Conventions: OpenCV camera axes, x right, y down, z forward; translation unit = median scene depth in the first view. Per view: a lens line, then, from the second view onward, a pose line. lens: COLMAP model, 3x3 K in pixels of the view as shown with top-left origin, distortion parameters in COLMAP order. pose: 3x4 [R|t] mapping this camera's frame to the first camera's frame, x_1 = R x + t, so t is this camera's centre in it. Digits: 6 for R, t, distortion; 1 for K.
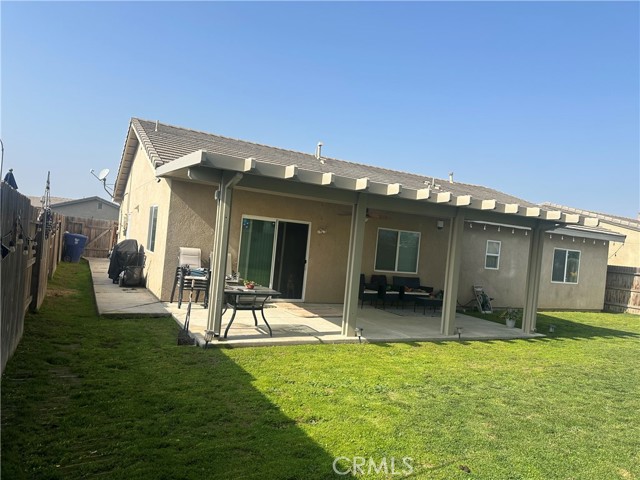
lens RADIAL K [[455.8, 0, 320.0], [0, 455.8, 240.0], [0, 0, 1]] dist [0.116730, -0.148753]
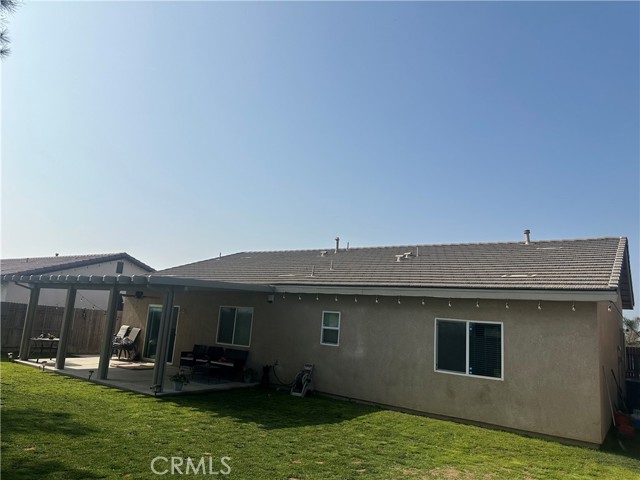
lens RADIAL K [[429.3, 0, 321.1], [0, 429.3, 236.4], [0, 0, 1]] dist [0.098000, -0.117871]
pose [[0.465187, -0.233820, -0.853774, 0.998300], [-0.032201, 0.959376, -0.280286, 0.085594], [0.884626, 0.157878, 0.438760, 0.555555]]
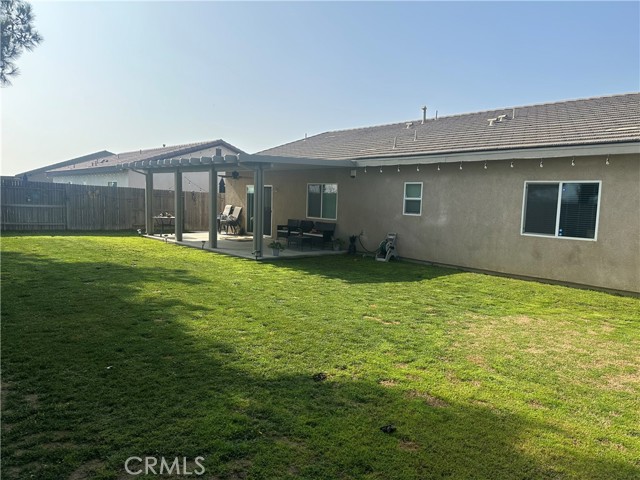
lens RADIAL K [[429.3, 0, 321.1], [0, 429.3, 236.4], [0, 0, 1]] dist [0.098000, -0.117871]
pose [[0.263153, -0.003608, -0.964747, 1.014701], [-0.013812, 0.999876, -0.007507, 0.101573], [0.964655, 0.015300, 0.263071, 0.570769]]
